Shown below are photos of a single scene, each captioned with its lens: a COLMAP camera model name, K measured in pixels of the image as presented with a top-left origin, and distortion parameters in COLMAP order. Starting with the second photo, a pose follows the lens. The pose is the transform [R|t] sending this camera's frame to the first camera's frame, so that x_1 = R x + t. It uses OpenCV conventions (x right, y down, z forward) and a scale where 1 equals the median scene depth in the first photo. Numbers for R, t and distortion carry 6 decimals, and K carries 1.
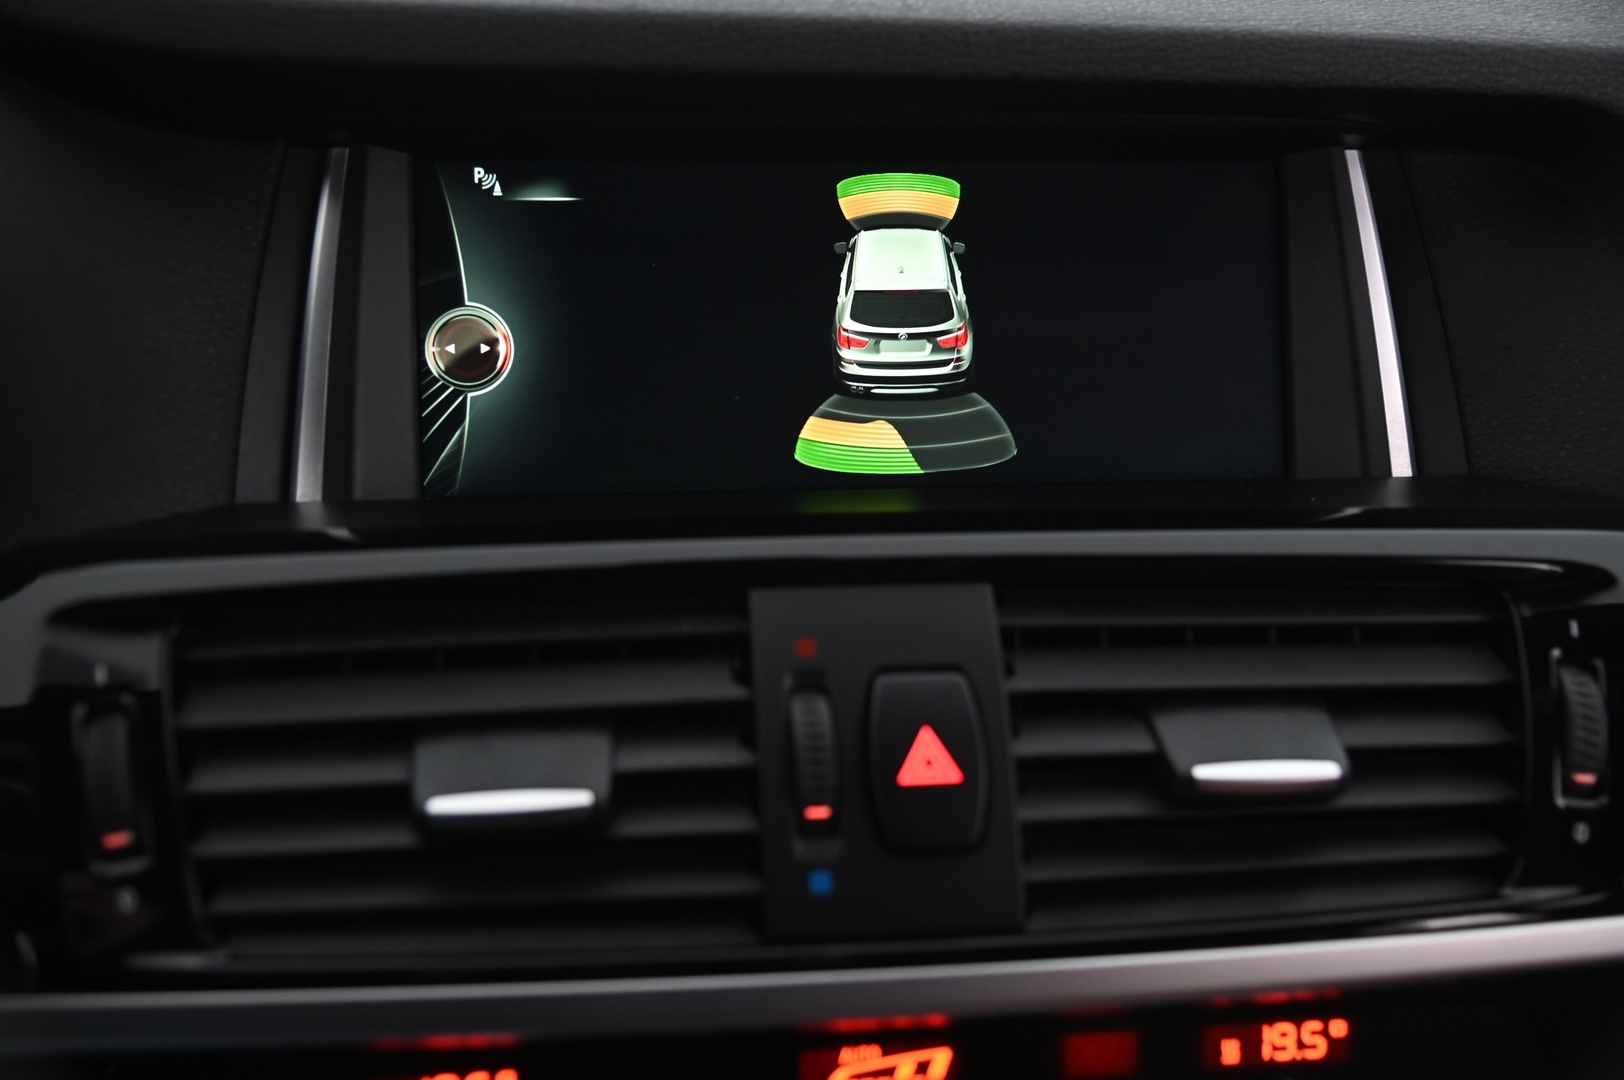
lens RADIAL K [[1938.0, 0, 812.0], [0, 1938.0, 540.0], [0, 0, 1]] dist [0.041965, 0.058639]
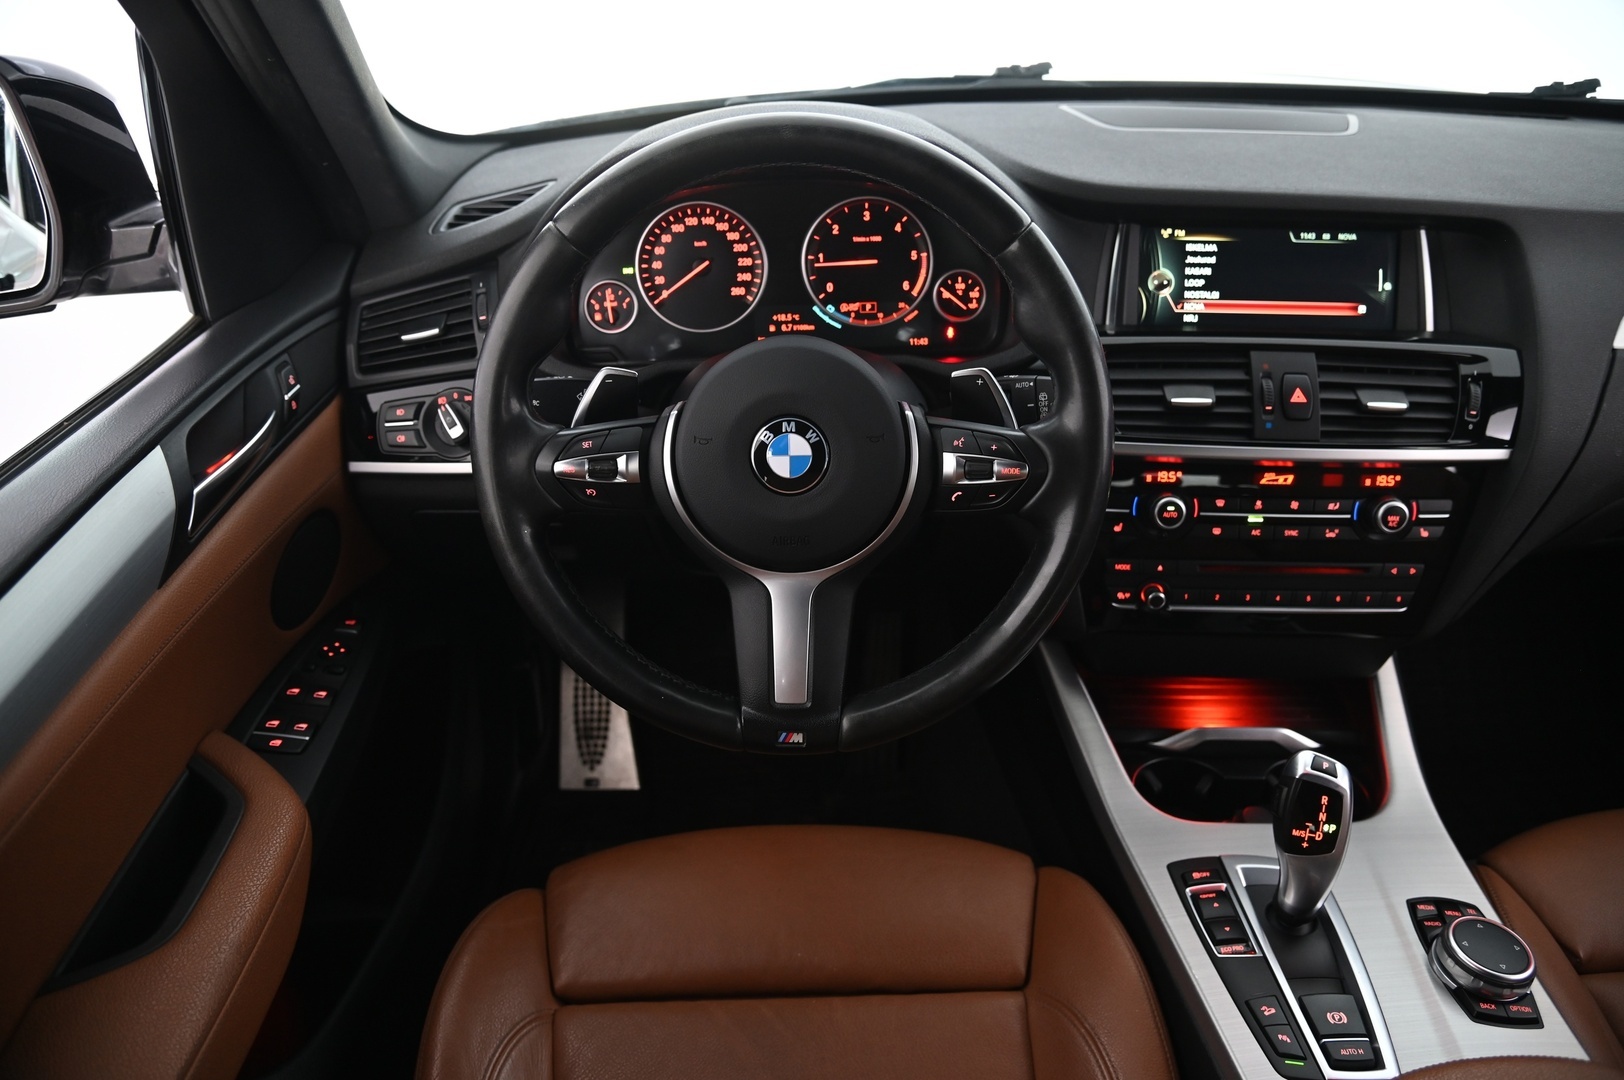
lens RADIAL K [[1098.3, 0, 812.0], [0, 1098.3, 540.0], [0, 0, 1]] dist [-0.139484, 0.077178]
pose [[0.976470, 0.063033, -0.206238, -0.398888], [-0.031372, 0.987677, 0.153333, 0.093459], [0.213361, -0.143255, 0.966414, -1.210446]]
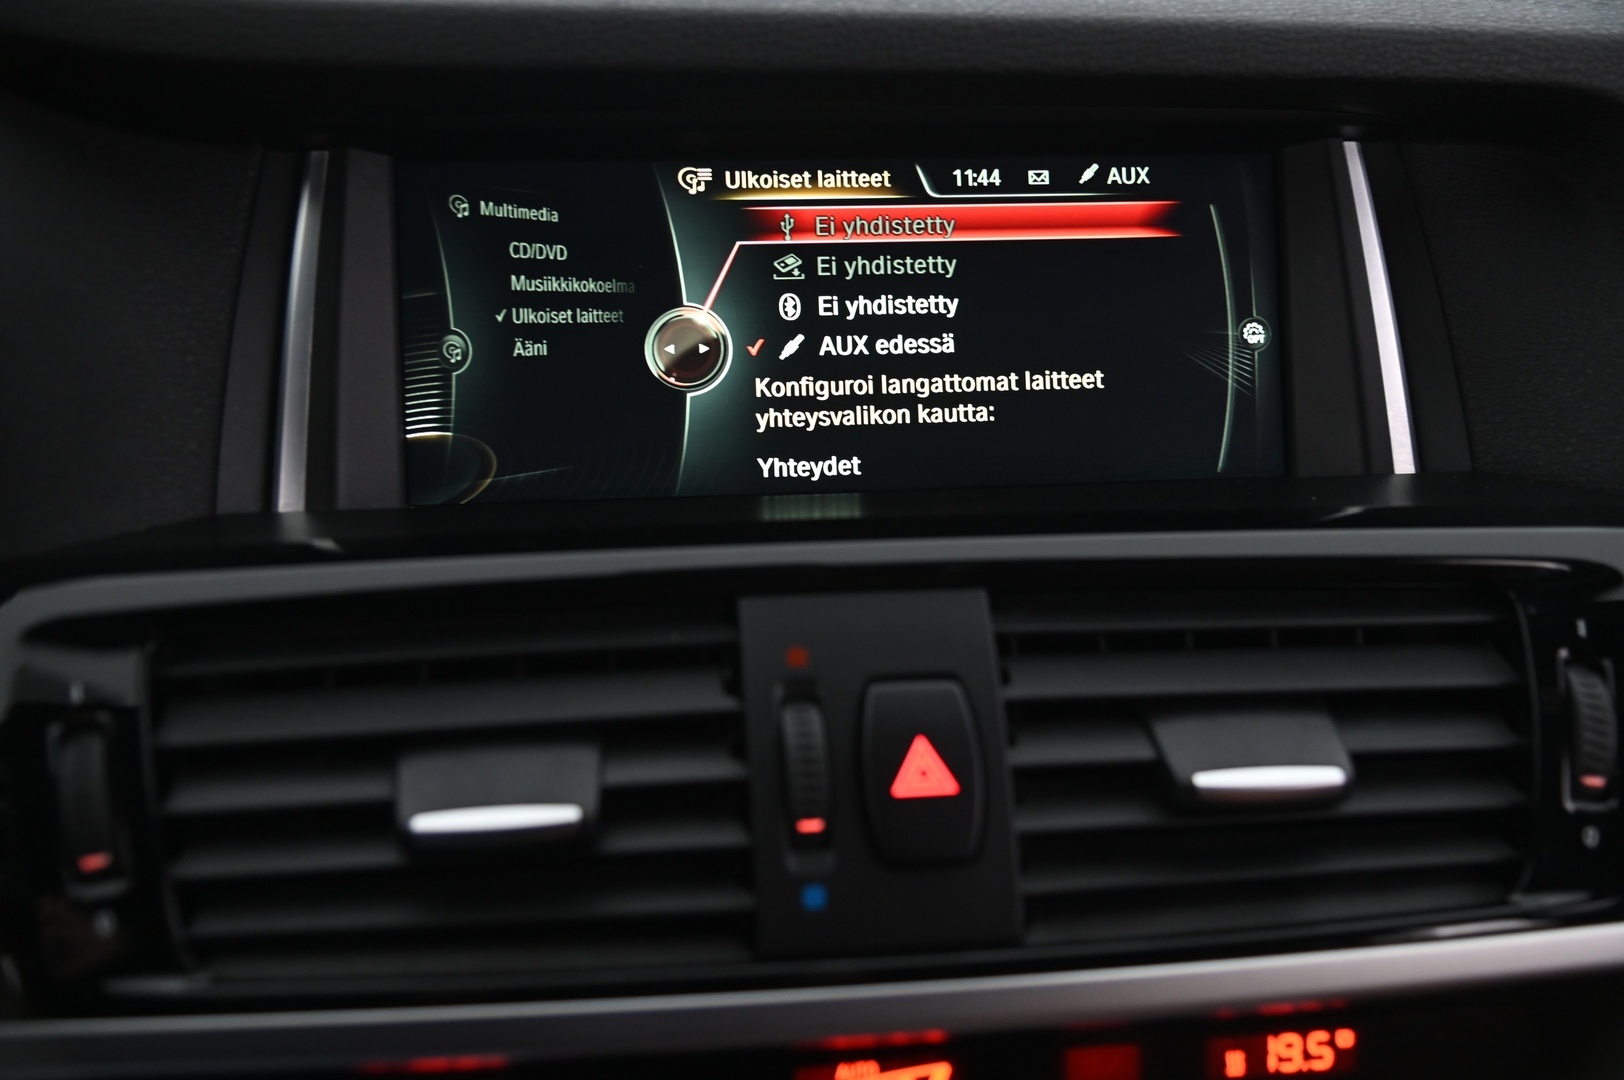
lens RADIAL K [[1938.0, 0, 812.0], [0, 1938.0, 540.0], [0, 0, 1]] dist [0.041965, 0.058639]
pose [[0.999941, -0.010696, -0.002071, 0.006671], [0.010702, 0.999938, 0.002983, -0.006112], [0.002039, -0.003005, 0.999993, 0.019527]]
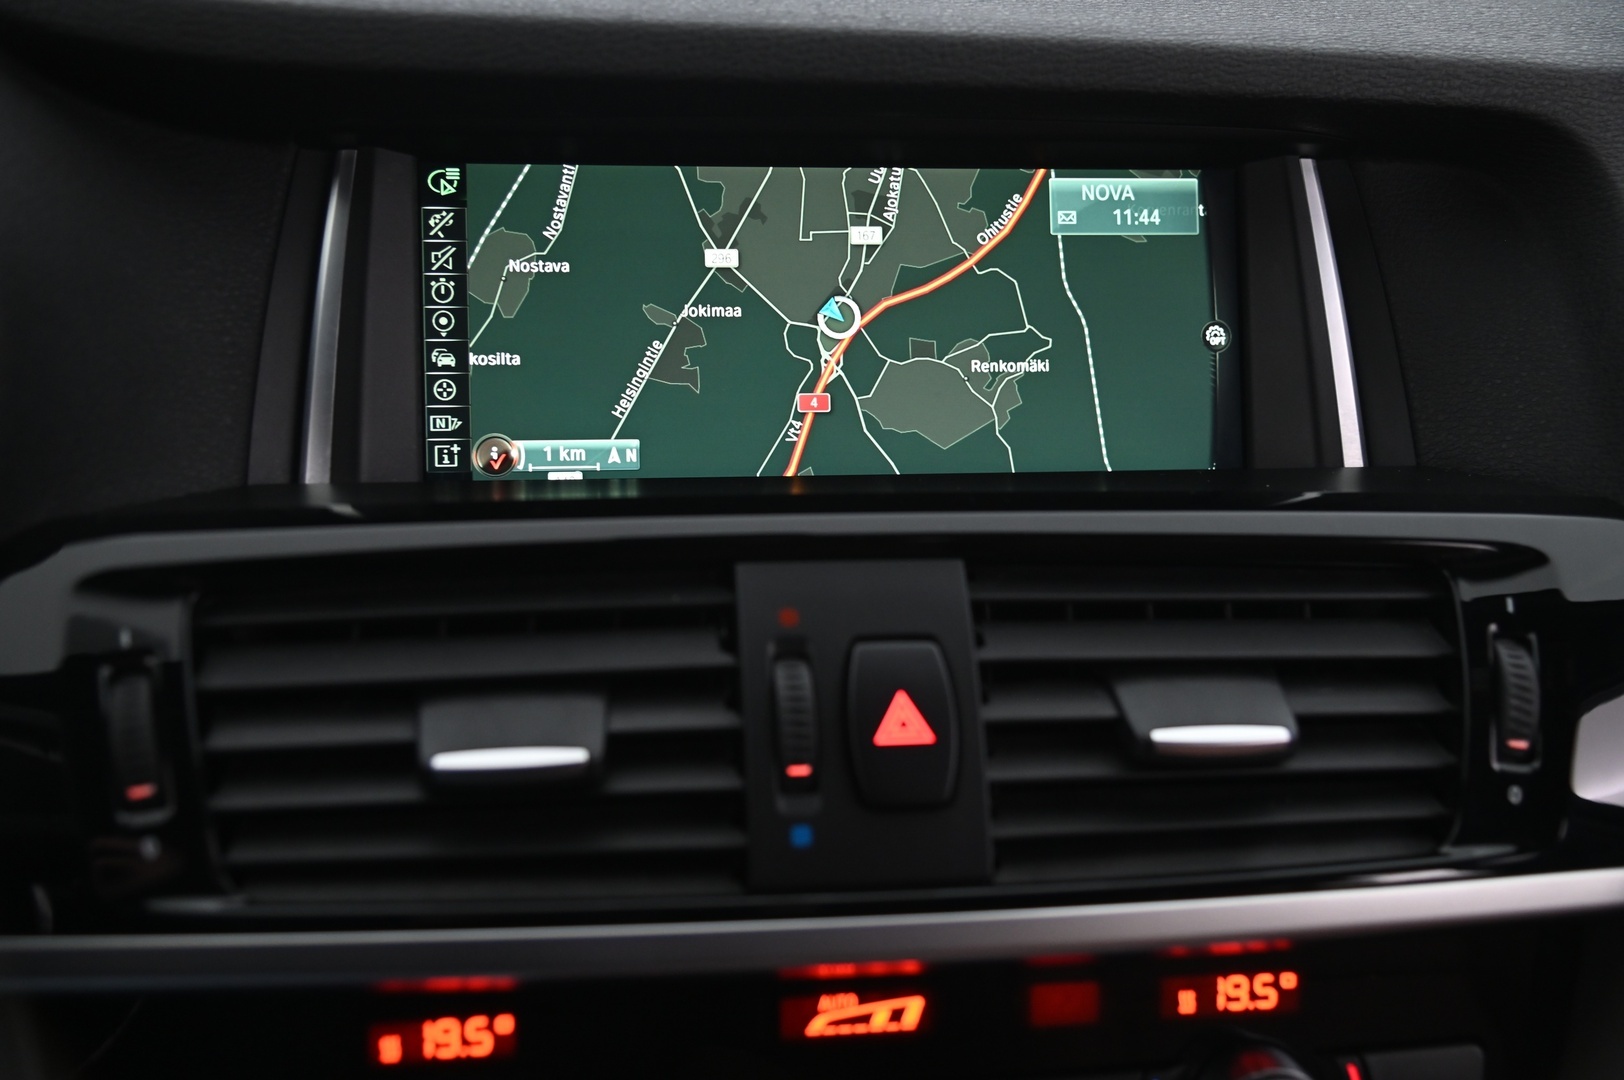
lens RADIAL K [[1938.0, 0, 812.0], [0, 1938.0, 540.0], [0, 0, 1]] dist [0.041965, 0.058639]
pose [[0.999953, 0.003839, 0.008944, 0.000070], [-0.003724, 0.999910, -0.012883, 0.025447], [-0.008993, 0.012849, 0.999877, -0.061338]]
